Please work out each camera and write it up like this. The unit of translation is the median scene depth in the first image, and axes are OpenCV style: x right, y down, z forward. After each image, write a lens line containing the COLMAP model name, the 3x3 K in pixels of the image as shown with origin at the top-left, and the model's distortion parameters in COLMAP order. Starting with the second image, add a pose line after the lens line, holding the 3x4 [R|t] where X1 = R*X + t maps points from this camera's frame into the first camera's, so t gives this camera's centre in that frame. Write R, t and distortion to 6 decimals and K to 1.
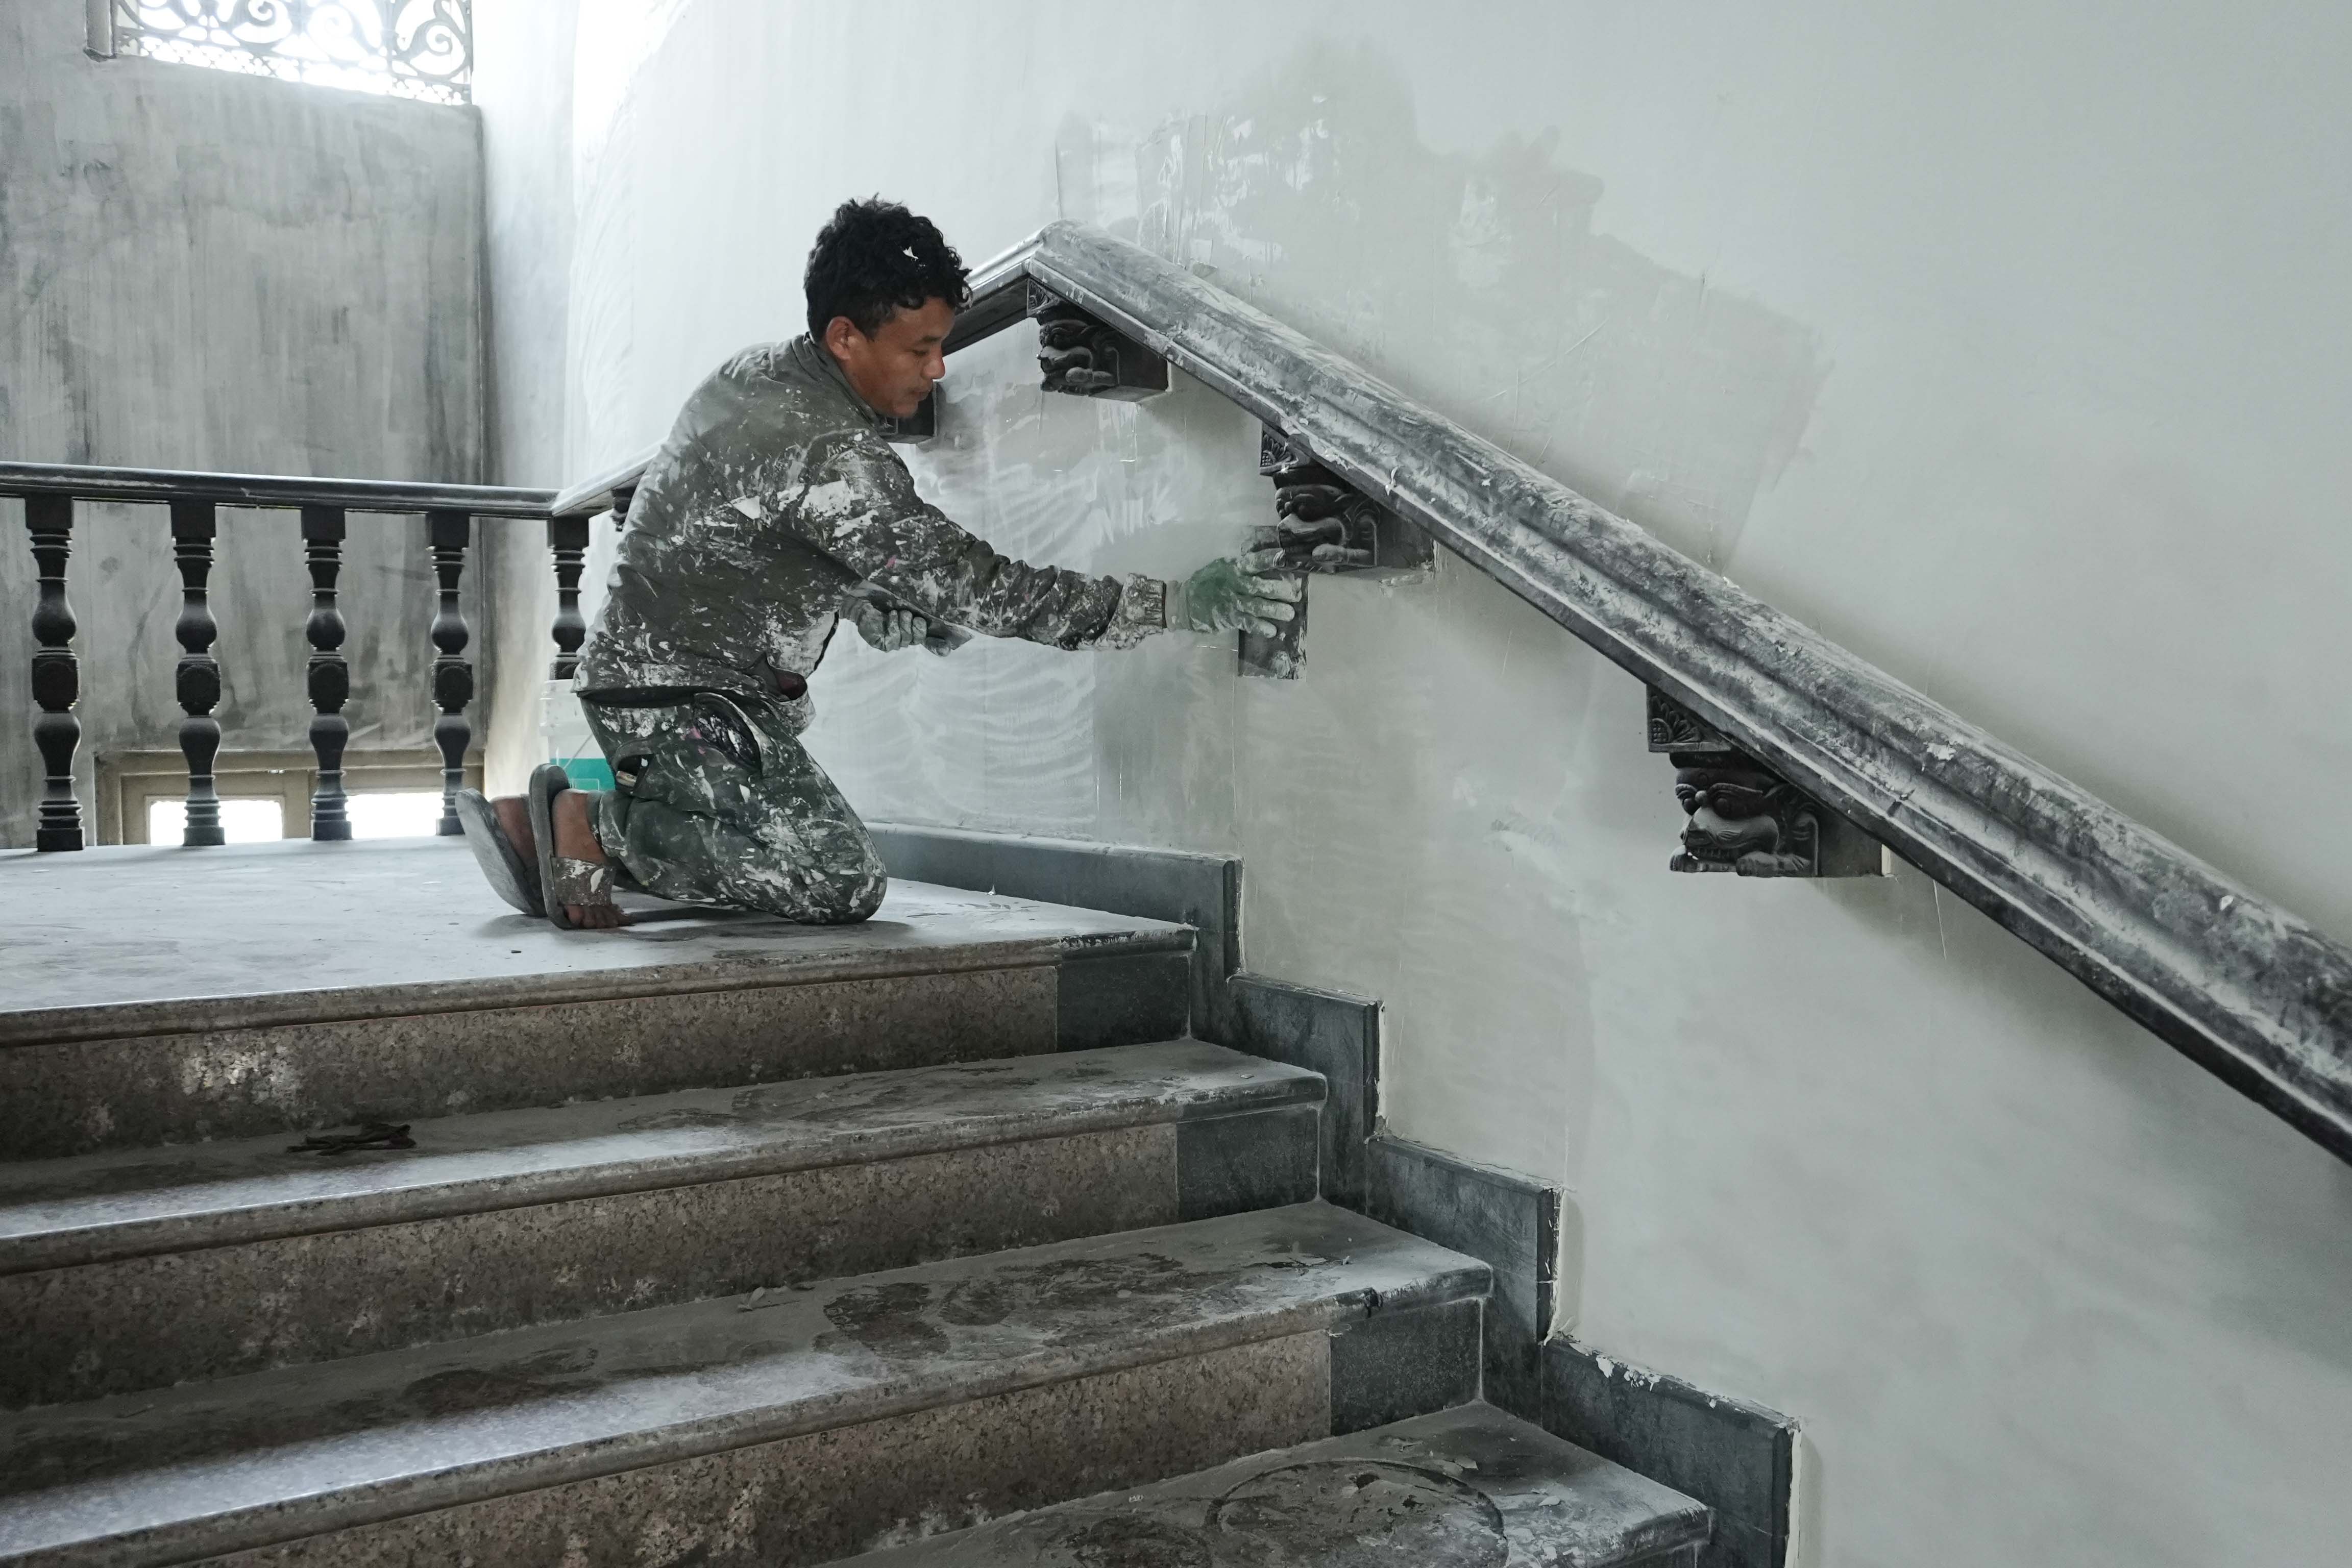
lens RADIAL K [[1759.3, 0, 1176.0], [0, 1759.3, 784.0], [0, 0, 1]] dist [-0.006370, 0.007677]
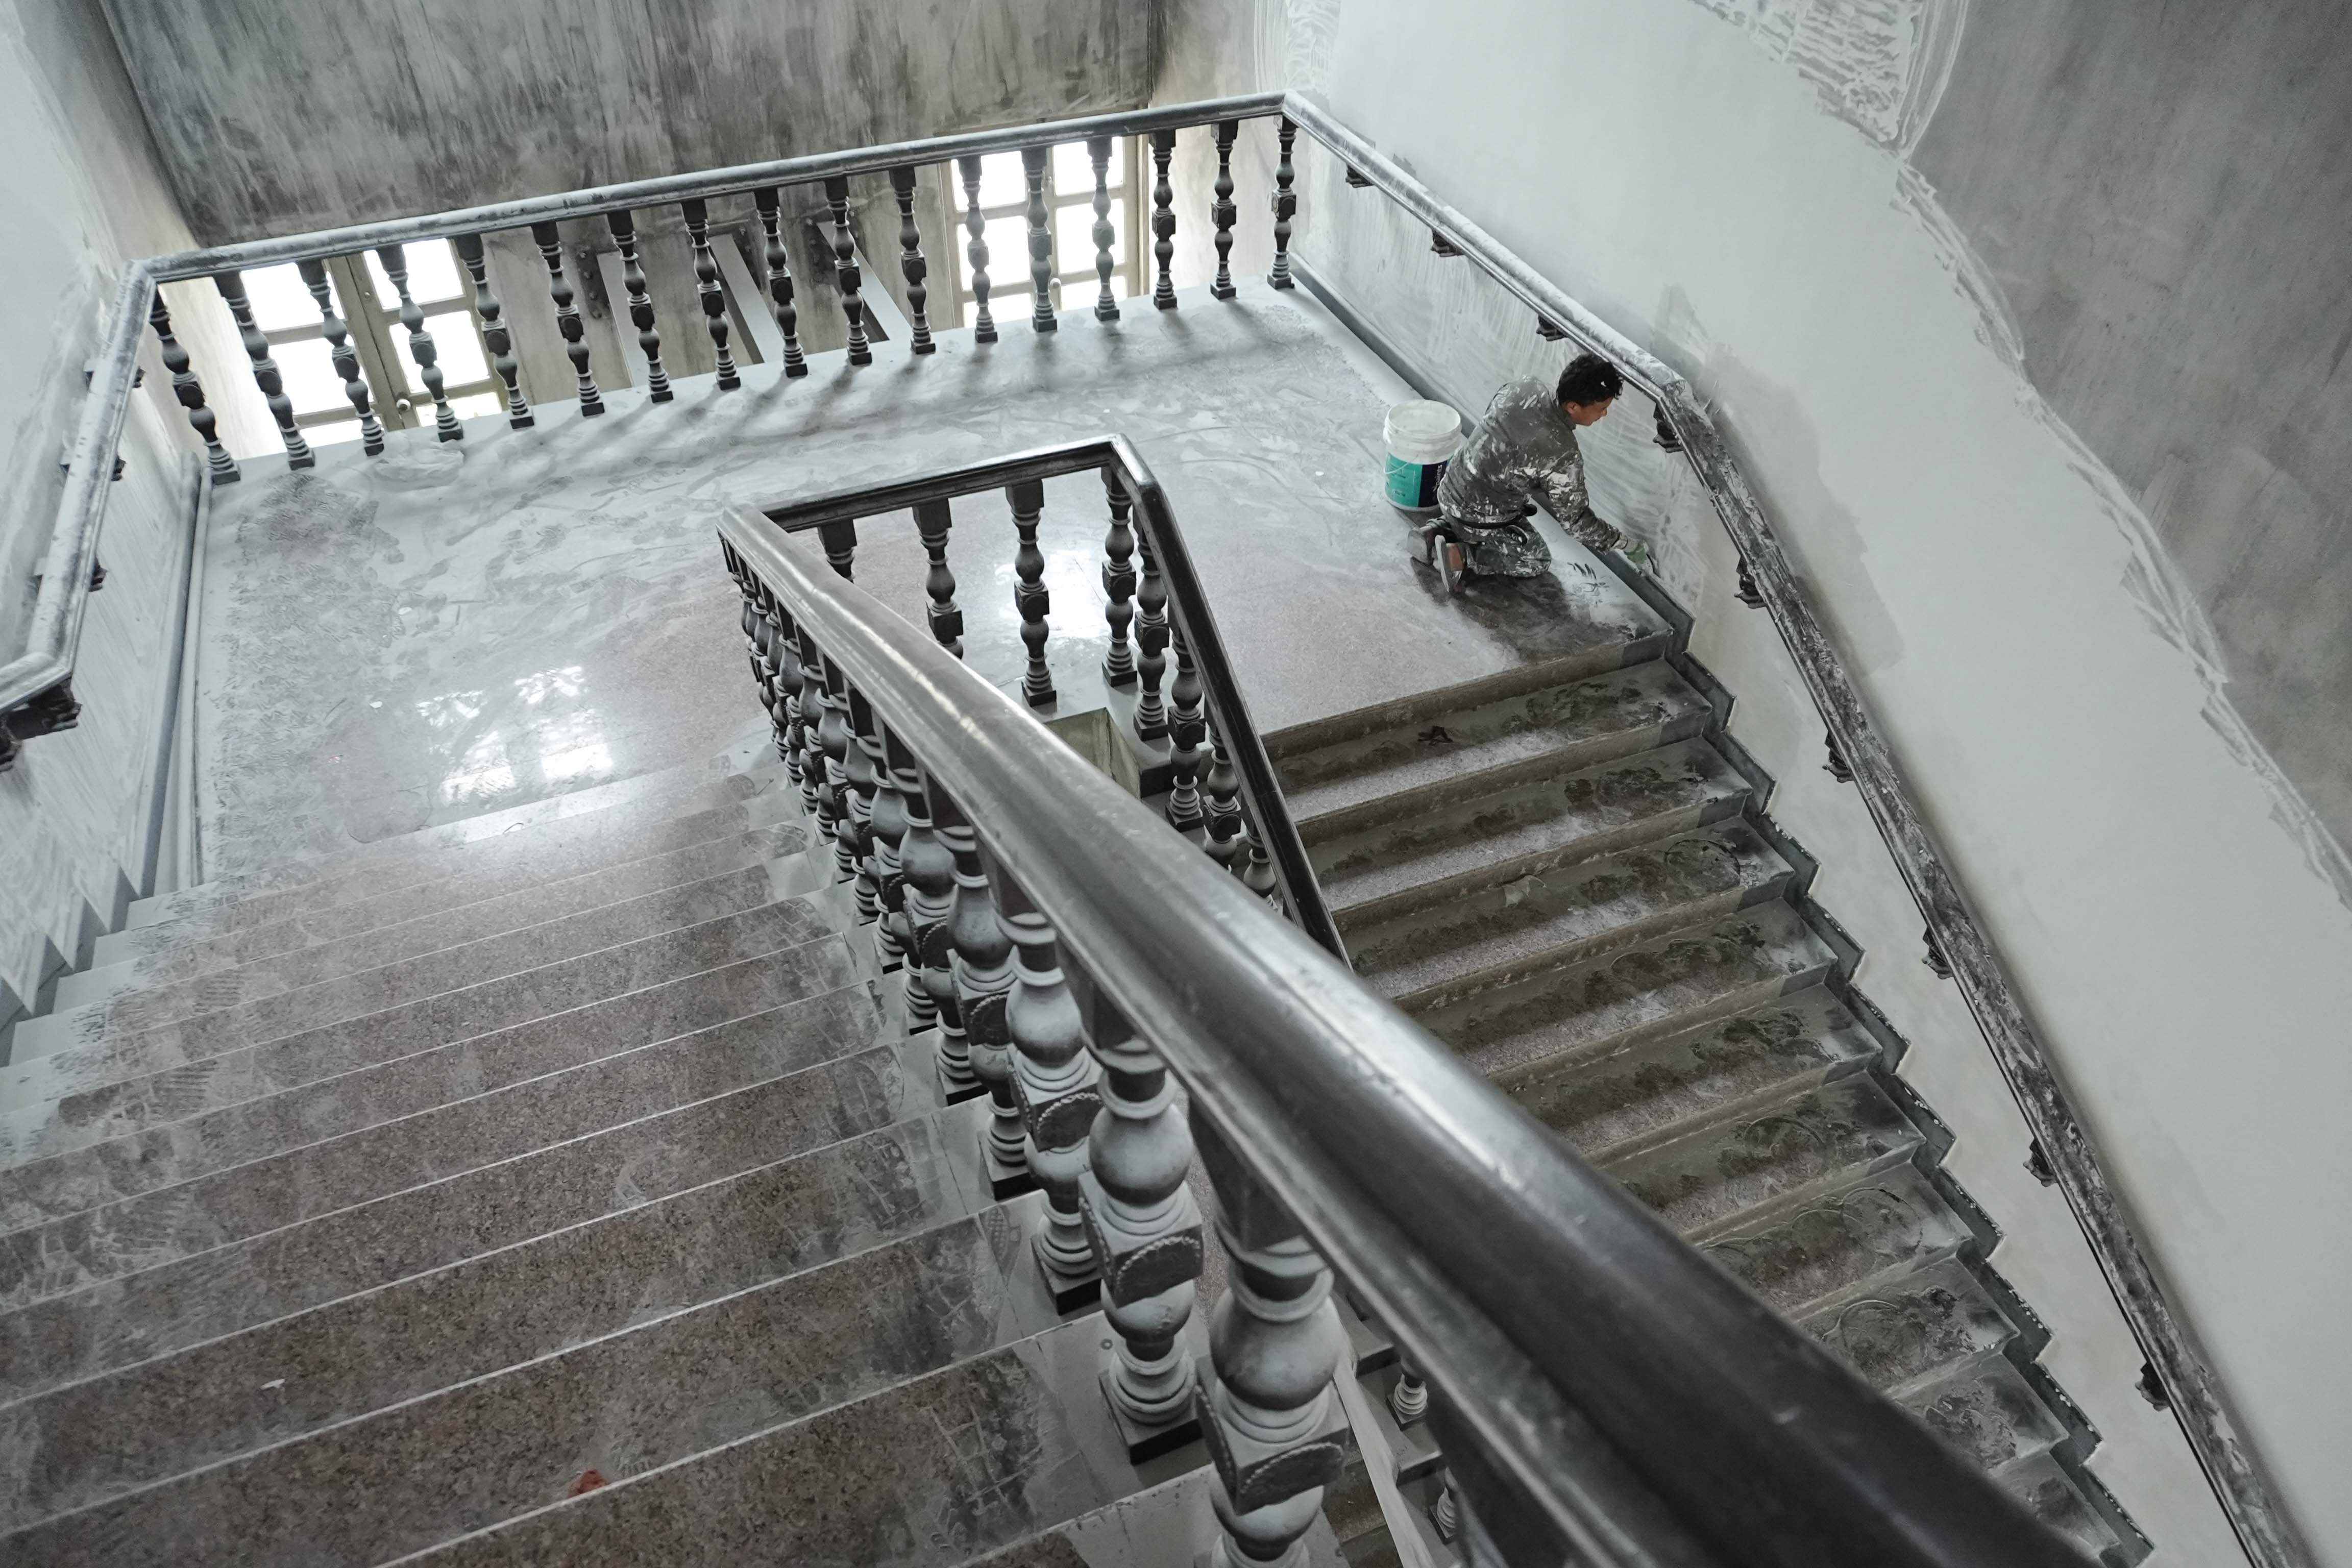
lens RADIAL K [[1594.4, 0, 1176.0], [0, 1594.4, 784.0], [0, 0, 1]] dist [0.000918, -0.000668]
pose [[0.988494, 0.097045, -0.116028, -0.607460], [0.002954, 0.754537, 0.656251, -1.884101], [0.151233, -0.649042, 0.745569, -1.583719]]
